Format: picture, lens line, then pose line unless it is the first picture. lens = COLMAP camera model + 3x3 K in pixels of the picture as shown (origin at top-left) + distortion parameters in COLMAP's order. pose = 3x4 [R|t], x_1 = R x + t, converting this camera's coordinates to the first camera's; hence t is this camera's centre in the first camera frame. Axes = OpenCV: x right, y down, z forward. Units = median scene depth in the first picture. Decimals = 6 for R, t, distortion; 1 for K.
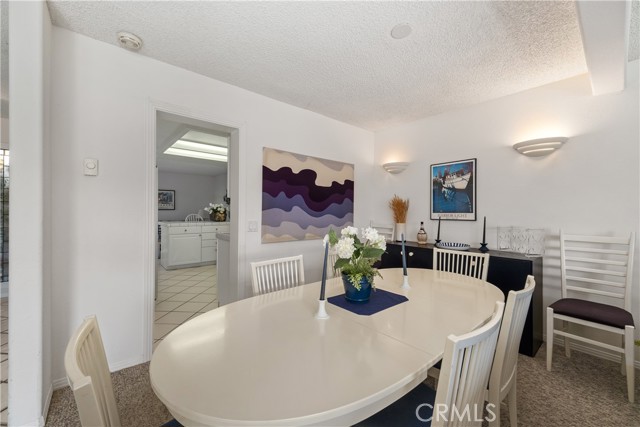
lens RADIAL K [[255.4, 0, 320.0], [0, 255.4, 213.5], [0, 0, 1]] dist [0.024311, 0.000086]
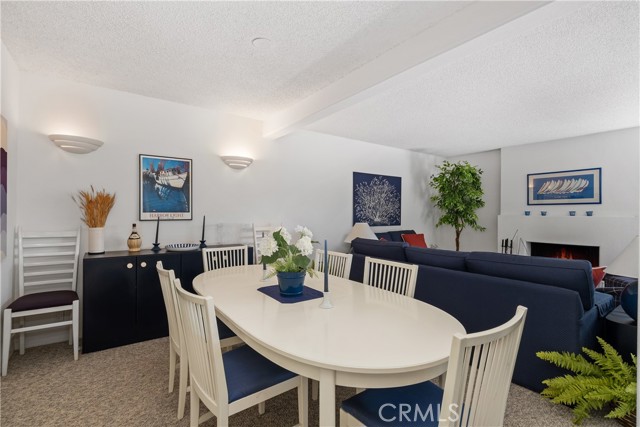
lens RADIAL K [[286.9, 0, 320.0], [0, 286.9, 213.5], [0, 0, 1]] dist [-0.036485, -0.000074]
pose [[0.078962, -0.002069, 0.996875, -0.464614], [0.010252, 0.999947, 0.001264, 0.005577], [-0.996825, 0.010120, 0.078979, 0.389362]]
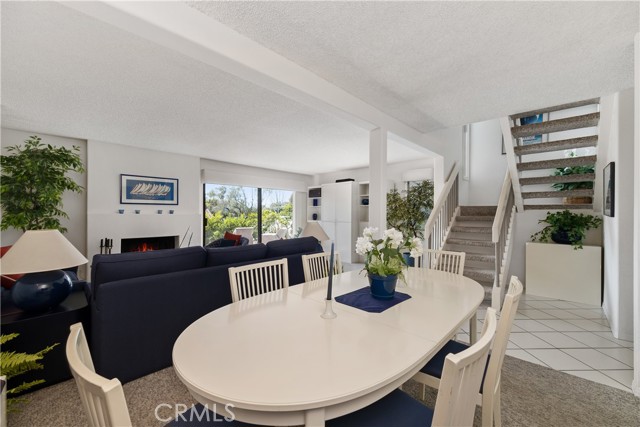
lens RADIAL K [[255.4, 0, 320.0], [0, 255.4, 213.5], [0, 0, 1]] dist [0.024311, 0.000086]
pose [[-0.996305, -0.013361, -0.084841, 0.244232], [-0.014790, 0.999759, 0.016242, -0.014391], [0.084604, 0.017437, -0.996262, 0.997270]]
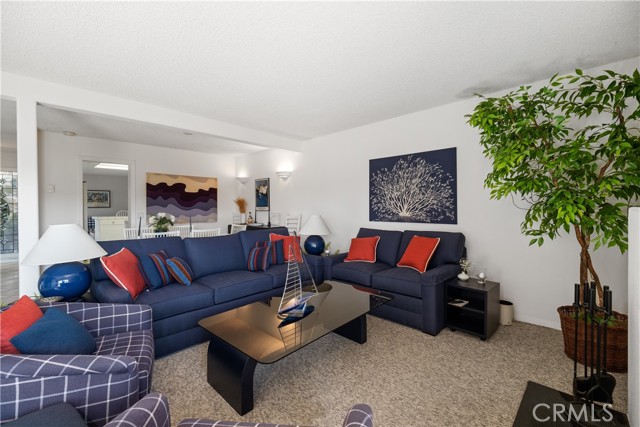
lens RADIAL K [[274.2, 0, 320.0], [0, 274.2, 213.5], [0, 0, 1]] dist [0.001228, 0.000097]
pose [[0.994142, -0.015109, 0.107016, 0.732705], [0.013690, 0.999808, 0.013985, 0.023216], [-0.107207, -0.012438, 0.994159, -1.005266]]
